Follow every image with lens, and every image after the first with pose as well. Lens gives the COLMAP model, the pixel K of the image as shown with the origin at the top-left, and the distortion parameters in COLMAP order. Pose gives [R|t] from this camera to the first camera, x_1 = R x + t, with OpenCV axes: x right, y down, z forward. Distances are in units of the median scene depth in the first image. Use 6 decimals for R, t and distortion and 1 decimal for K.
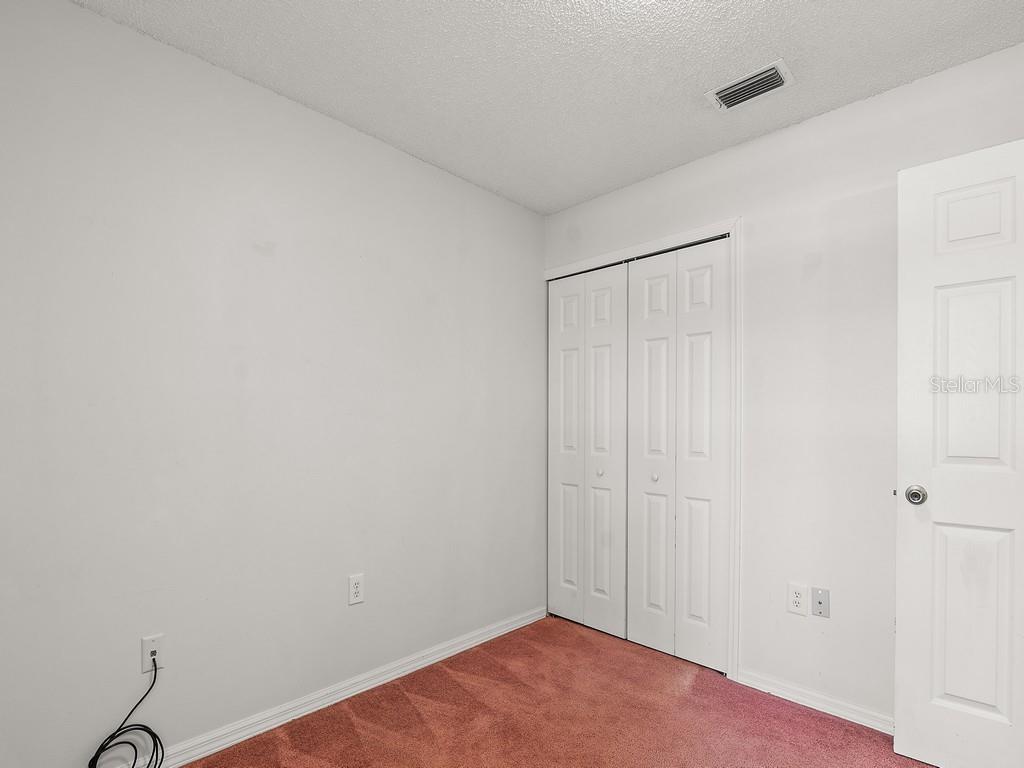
lens RADIAL K [[512.3, 0, 490.1], [0, 512.3, 421.8], [0, 0, 1]] dist [-0.003451, 0.000022]
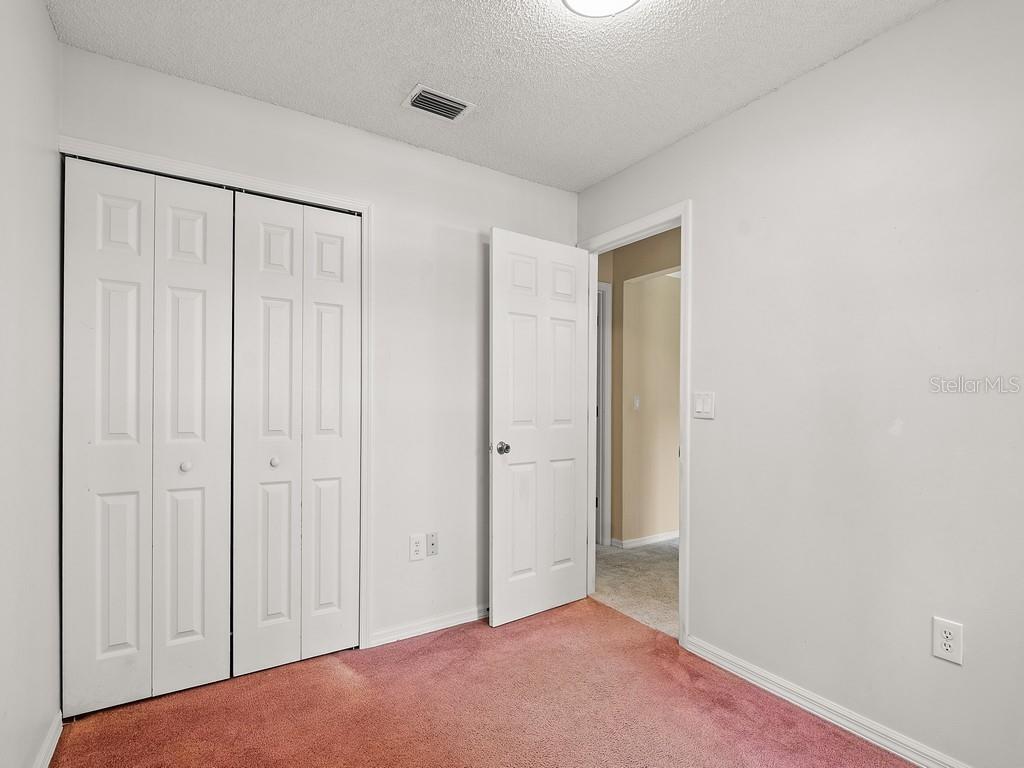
lens RADIAL K [[512.3, 0, 511.9], [0, 512.3, 394.5], [0, 0, 1]] dist [-0.003451, 0.000022]
pose [[0.198913, 0.008749, 0.979978, -0.423073], [-0.010415, 0.999923, -0.006813, -0.001695], [-0.979962, -0.008851, 0.198989, 0.450145]]
